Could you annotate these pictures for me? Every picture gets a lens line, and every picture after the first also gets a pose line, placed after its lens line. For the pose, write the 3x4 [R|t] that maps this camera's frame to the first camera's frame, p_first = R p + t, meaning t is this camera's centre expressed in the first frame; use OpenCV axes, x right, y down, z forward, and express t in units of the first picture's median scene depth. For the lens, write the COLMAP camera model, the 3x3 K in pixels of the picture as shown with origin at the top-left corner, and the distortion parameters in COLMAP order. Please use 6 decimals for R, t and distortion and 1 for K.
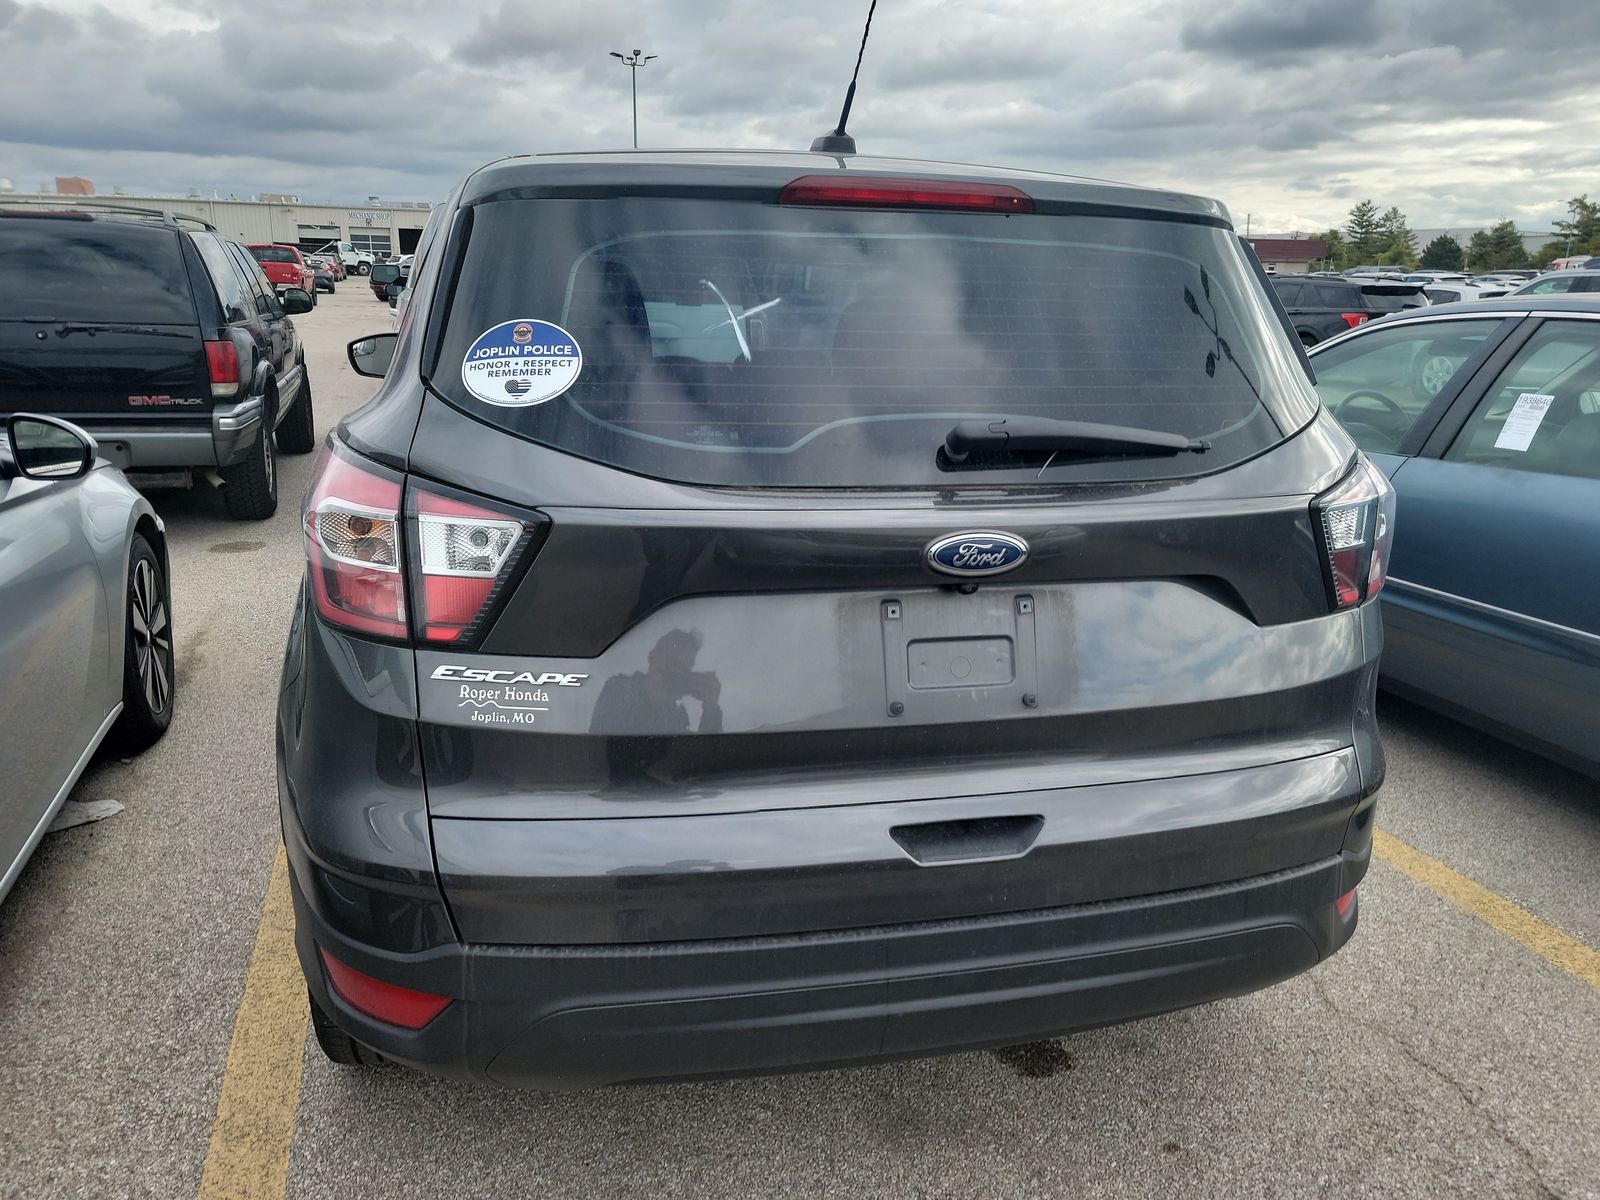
lens RADIAL K [[1136.1, 0, 824.1], [0, 1136.1, 628.1], [0, 0, 1]] dist [0.054967, -0.032515]
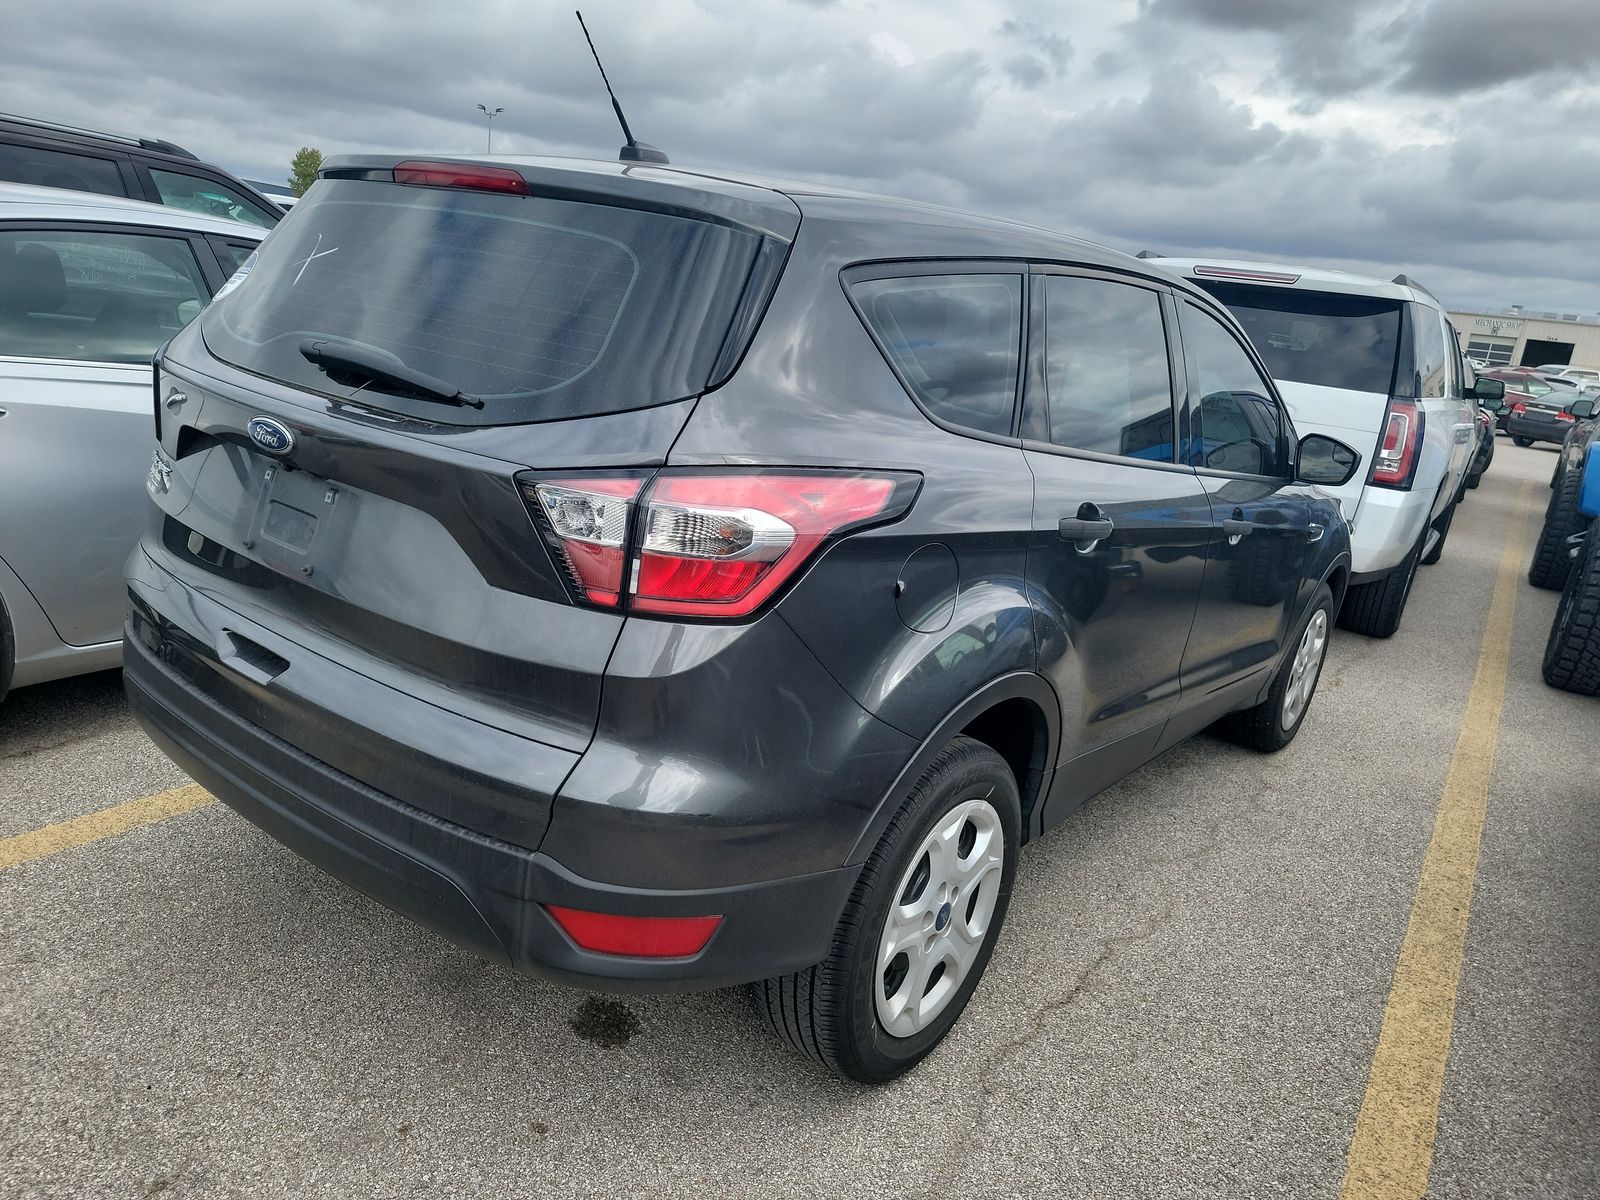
lens RADIAL K [[1136.1, 0, 824.1], [0, 1136.1, 628.1], [0, 0, 1]] dist [0.054967, -0.032515]
pose [[0.622049, 0.275277, -0.732993, 1.545048], [-0.333883, 0.940035, 0.069685, -0.162479], [0.708221, 0.201387, 0.676658, 0.589225]]
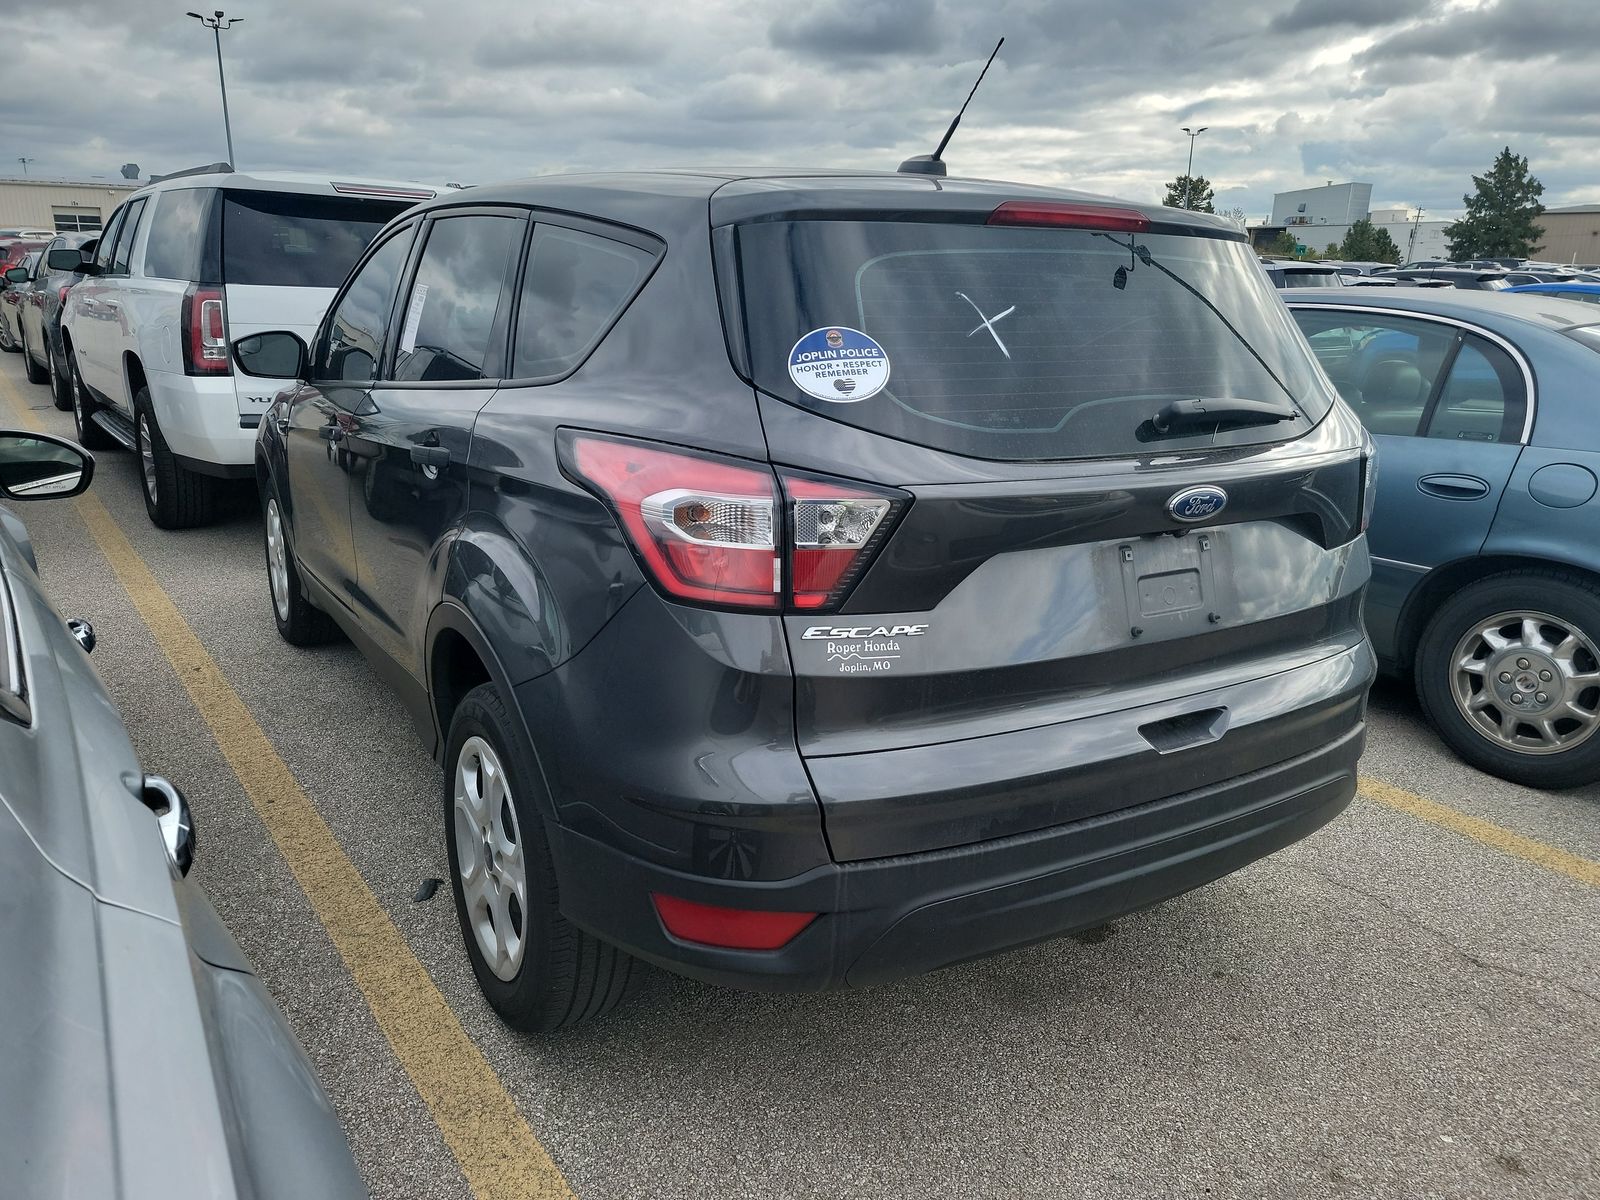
lens RADIAL K [[1121.8, 0, 791.6], [0, 1121.8, 624.3], [0, 0, 1]] dist [0.065599, -0.058766]
pose [[0.957271, -0.086984, 0.275800, -0.650765], [0.083322, 0.996209, 0.024992, -0.000613], [-0.276929, -0.000944, 0.960890, -0.091059]]
